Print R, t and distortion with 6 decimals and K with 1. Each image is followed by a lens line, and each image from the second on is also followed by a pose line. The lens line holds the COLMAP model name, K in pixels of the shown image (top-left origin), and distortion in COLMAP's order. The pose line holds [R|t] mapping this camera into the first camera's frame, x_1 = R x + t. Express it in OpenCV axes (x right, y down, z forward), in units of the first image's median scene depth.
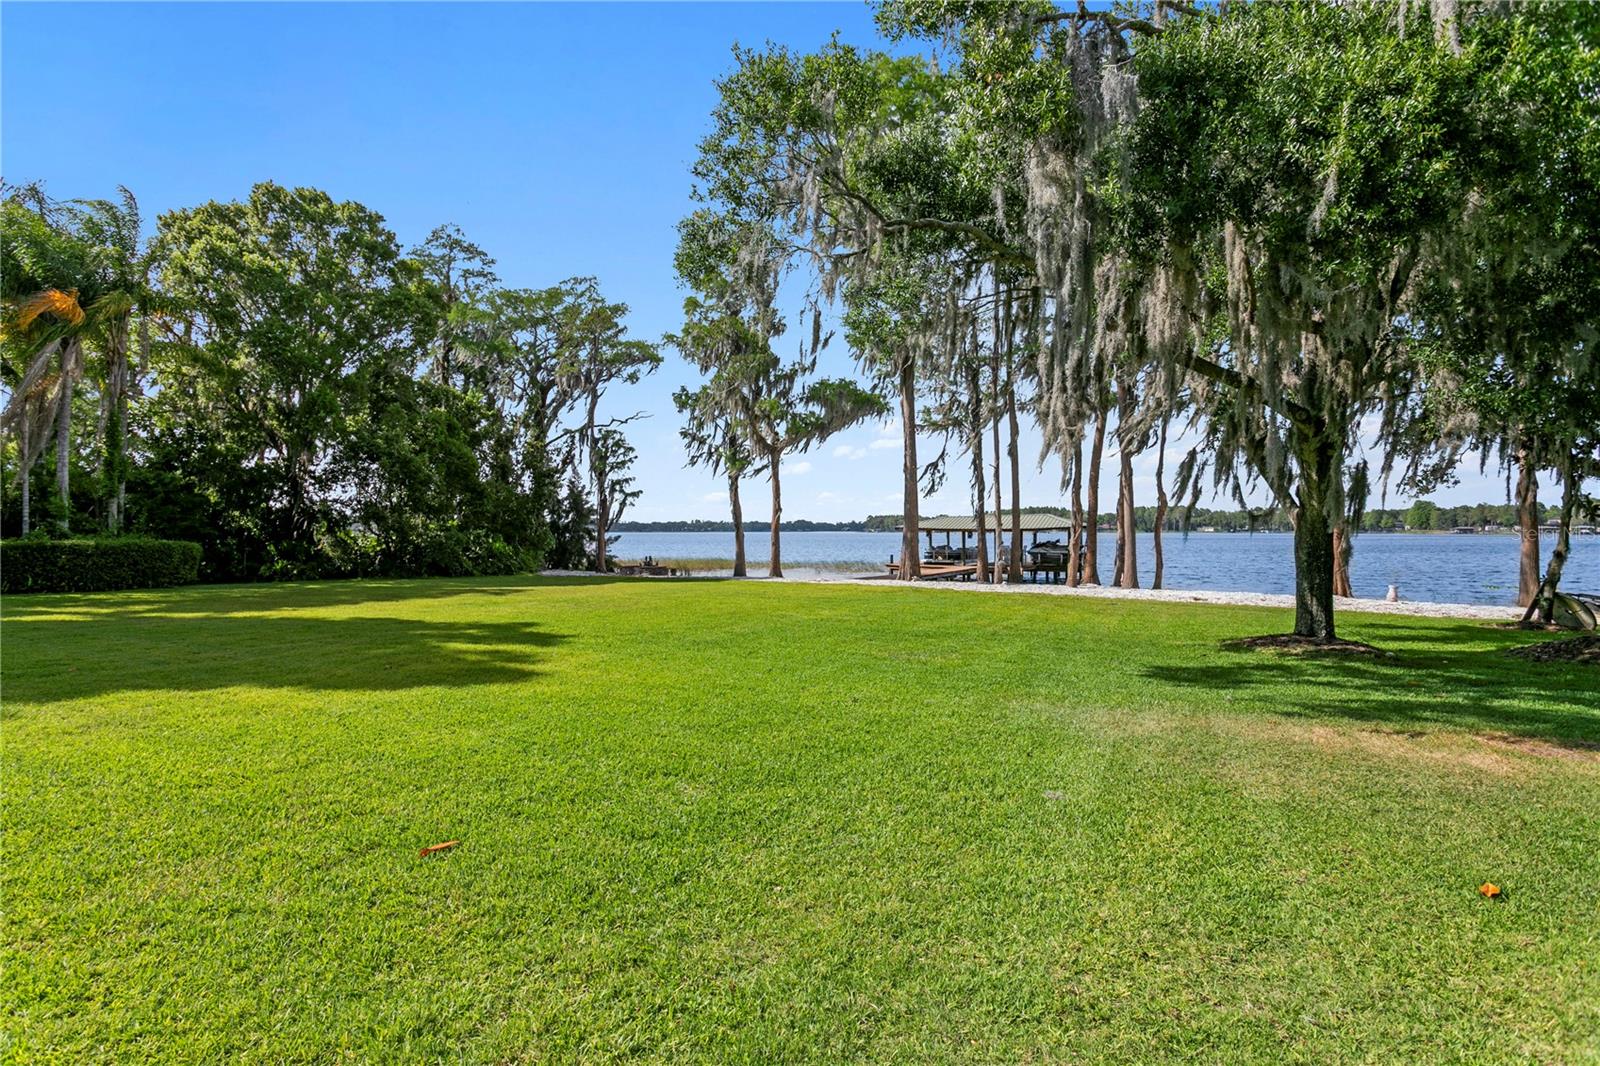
lens RADIAL K [[808.4, 0, 769.4], [0, 808.4, 530.1], [0, 0, 1]] dist [-0.010365, 0.005509]
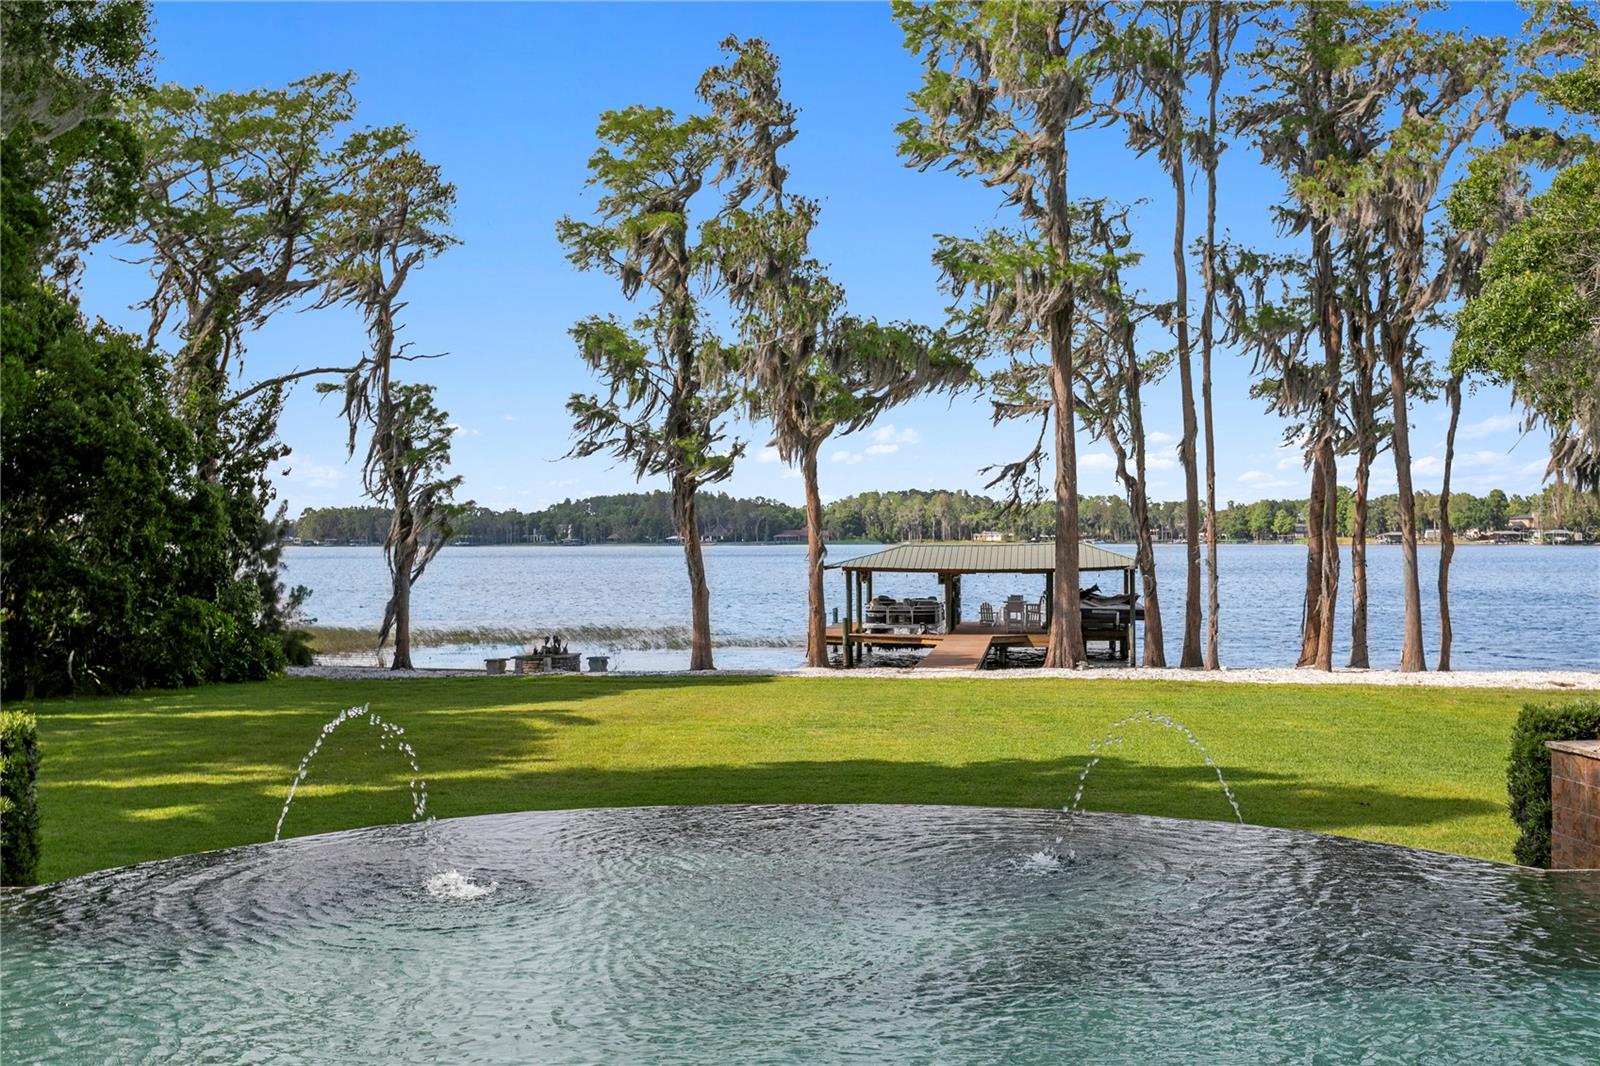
lens RADIAL K [[1790.3, 0, 778.6], [0, 1790.3, 574.2], [0, 0, 1]] dist [0.044128, 0.000000]
pose [[0.919810, -0.012559, 0.392164, -0.447385], [0.004352, 0.999753, 0.021808, -0.031686], [-0.392341, -0.018353, 0.919637, -0.131616]]
